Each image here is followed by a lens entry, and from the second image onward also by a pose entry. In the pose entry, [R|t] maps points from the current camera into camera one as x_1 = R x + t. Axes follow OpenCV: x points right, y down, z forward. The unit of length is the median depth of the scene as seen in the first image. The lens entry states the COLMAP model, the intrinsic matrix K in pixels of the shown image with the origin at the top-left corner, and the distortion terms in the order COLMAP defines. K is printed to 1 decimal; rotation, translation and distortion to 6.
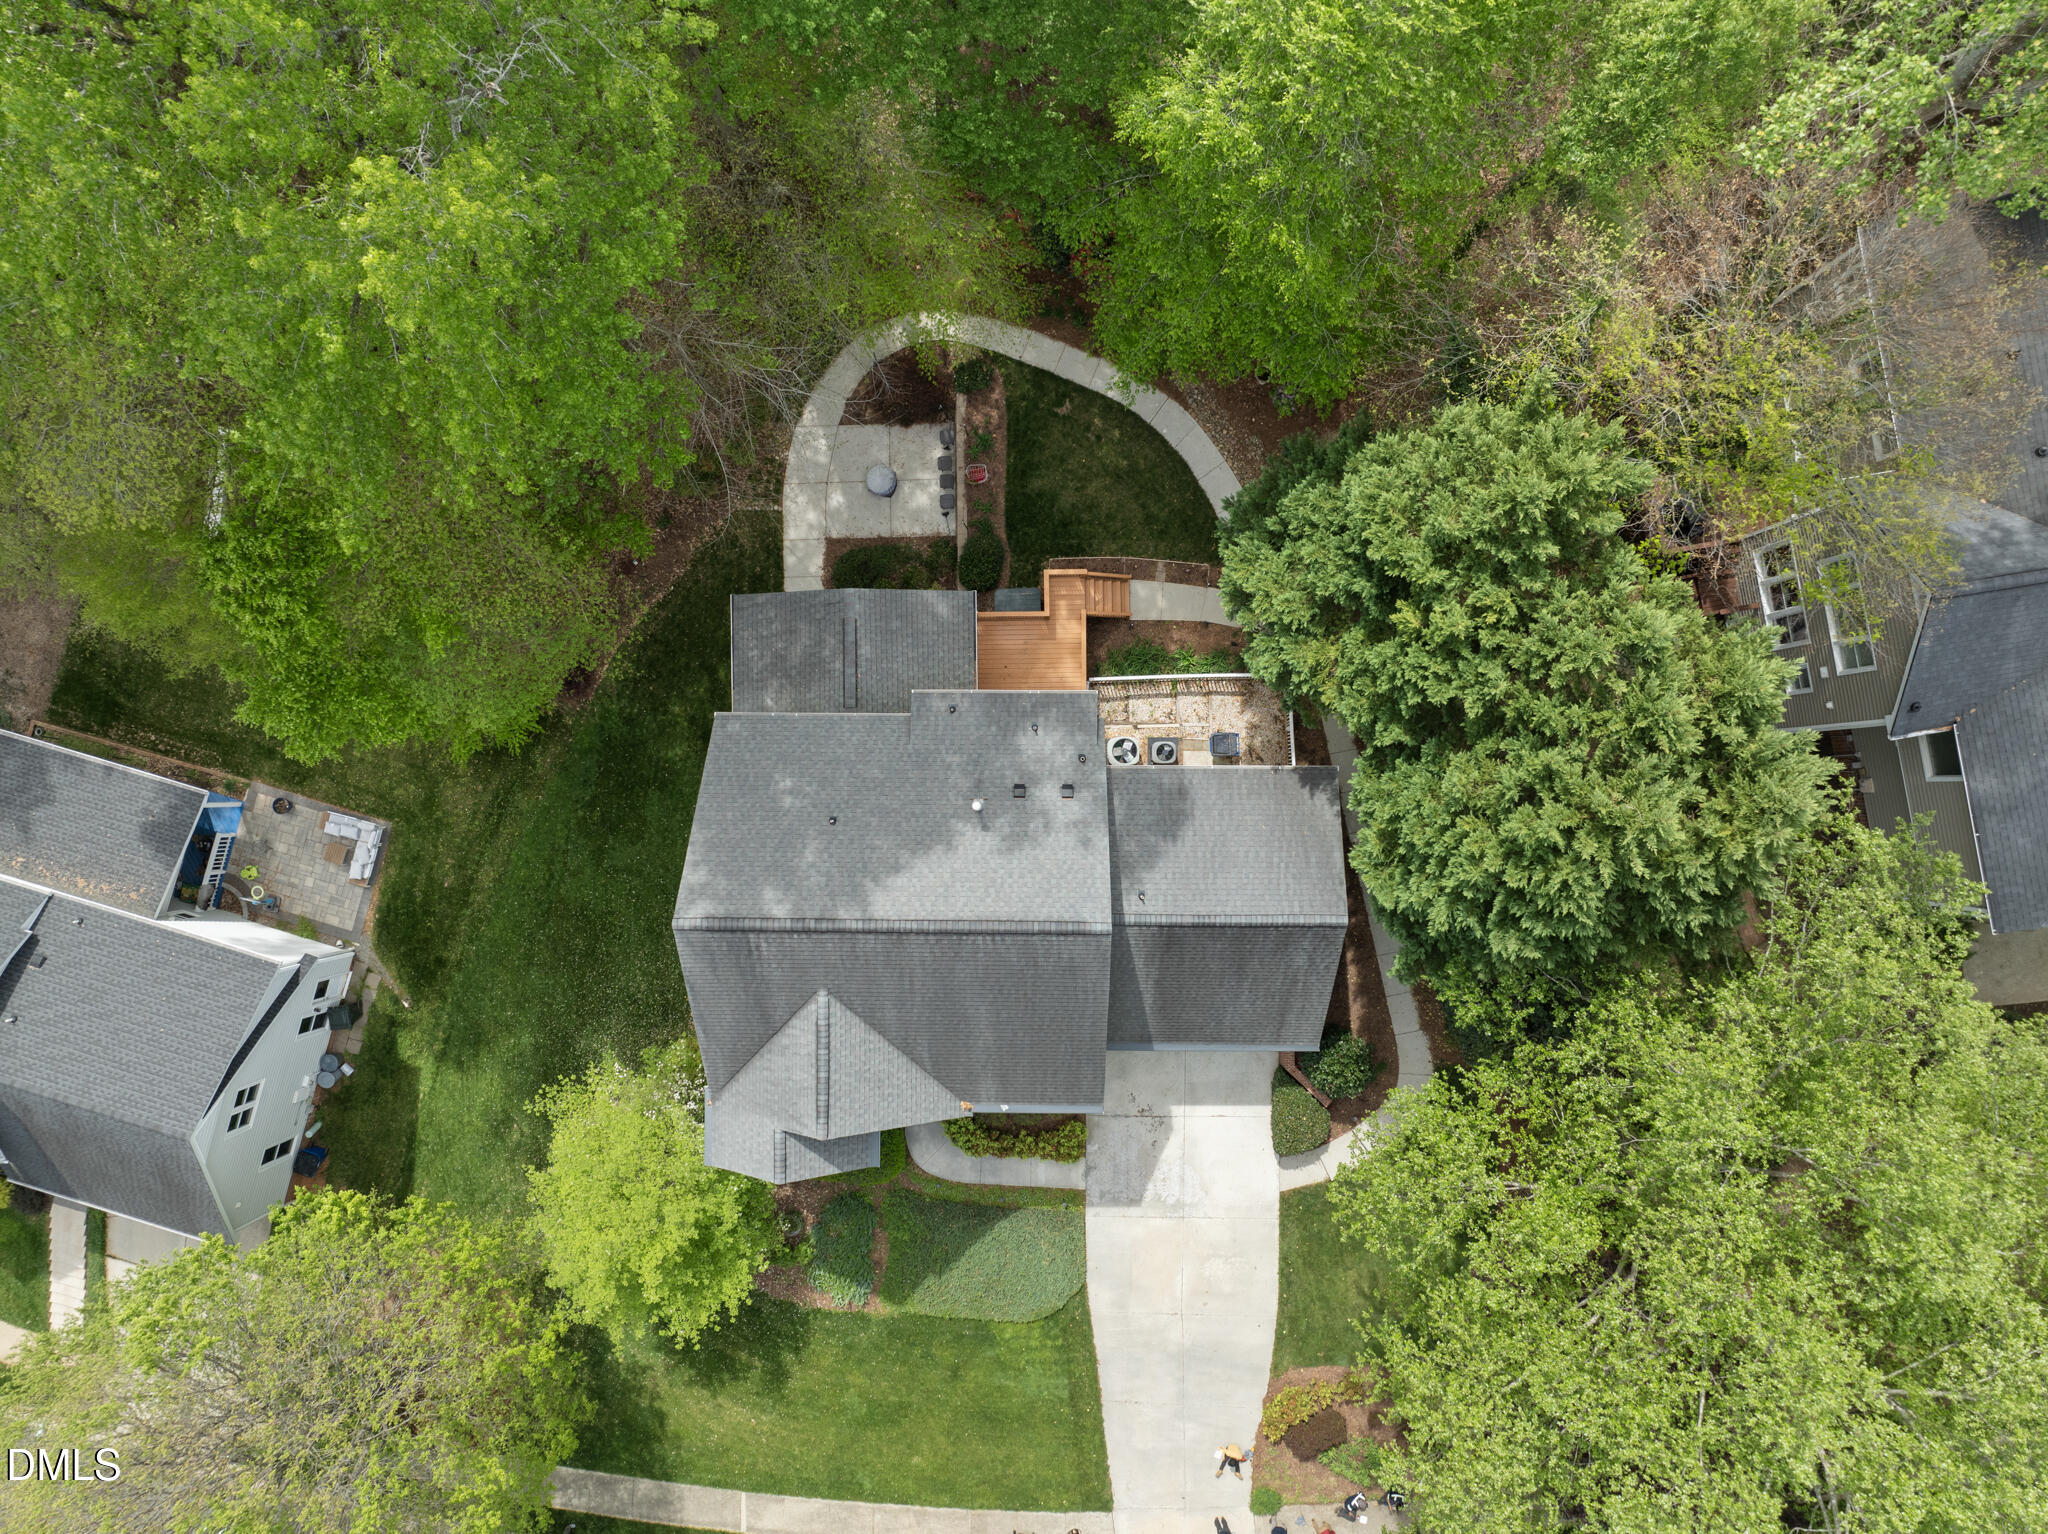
lens RADIAL K [[1441.6, 0, 1025.8], [0, 1441.6, 767.4], [0, 0, 1]] dist [-0.033328, -0.002909]
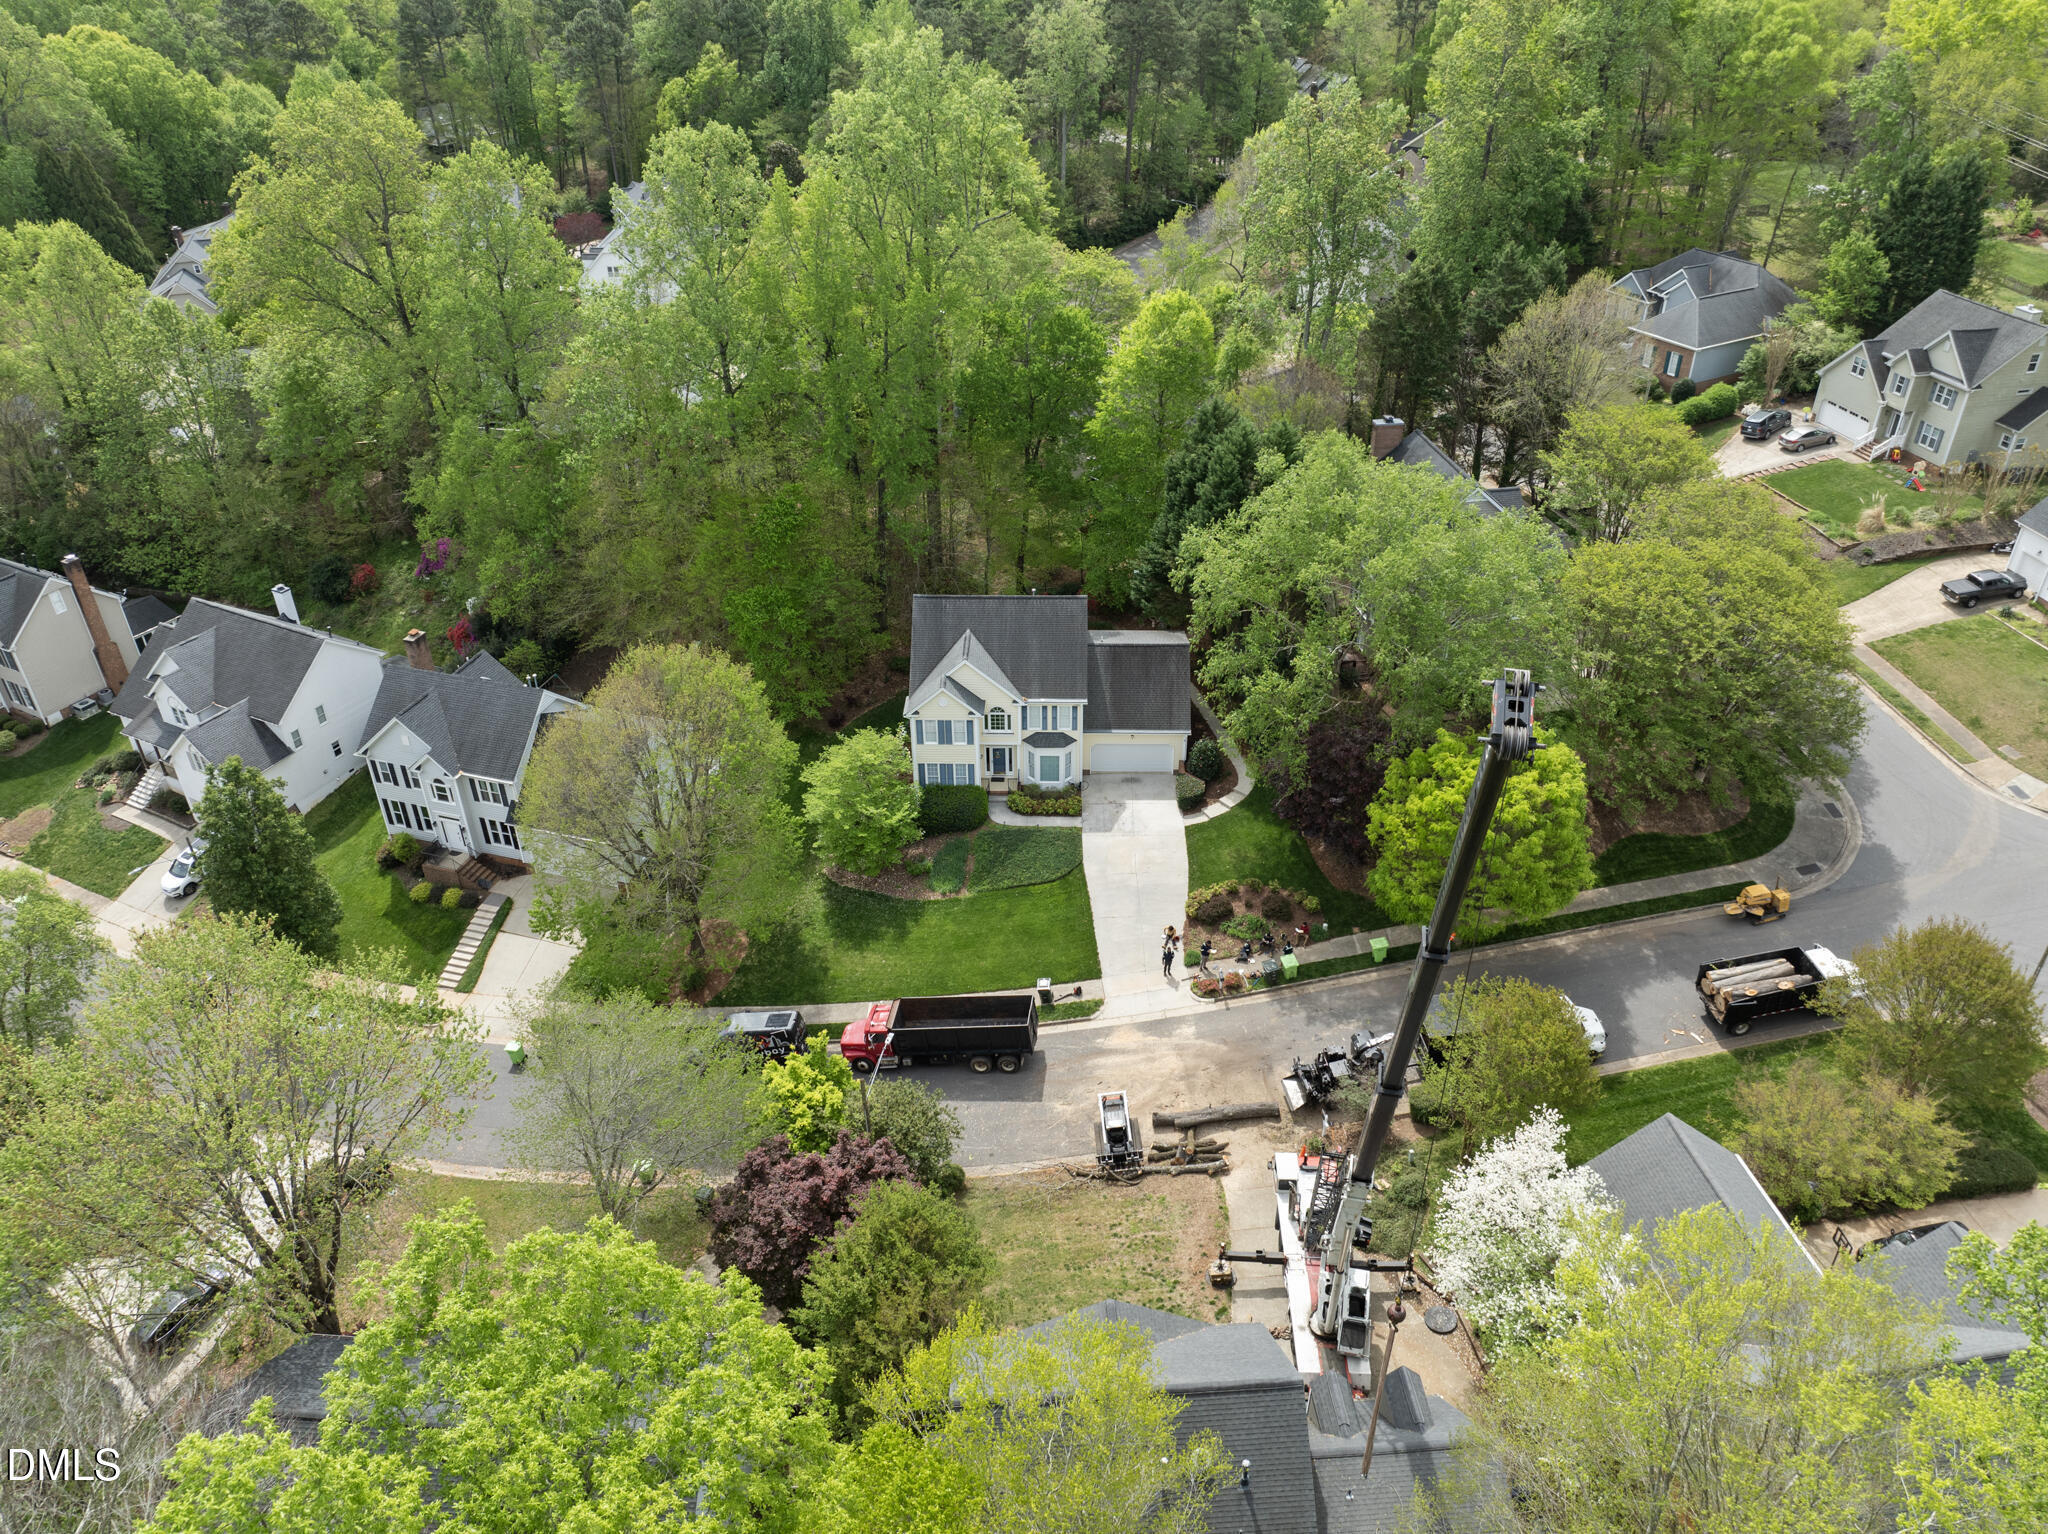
lens RADIAL K [[1441.6, 0, 1045.2], [0, 1441.6, 757.7], [0, 0, 1]] dist [-0.033328, -0.002909]
pose [[0.999918, 0.008388, -0.009682, 0.010660], [-0.012717, 0.558938, -0.829112, 1.808656], [-0.001543, 0.829167, 0.558998, -0.134979]]
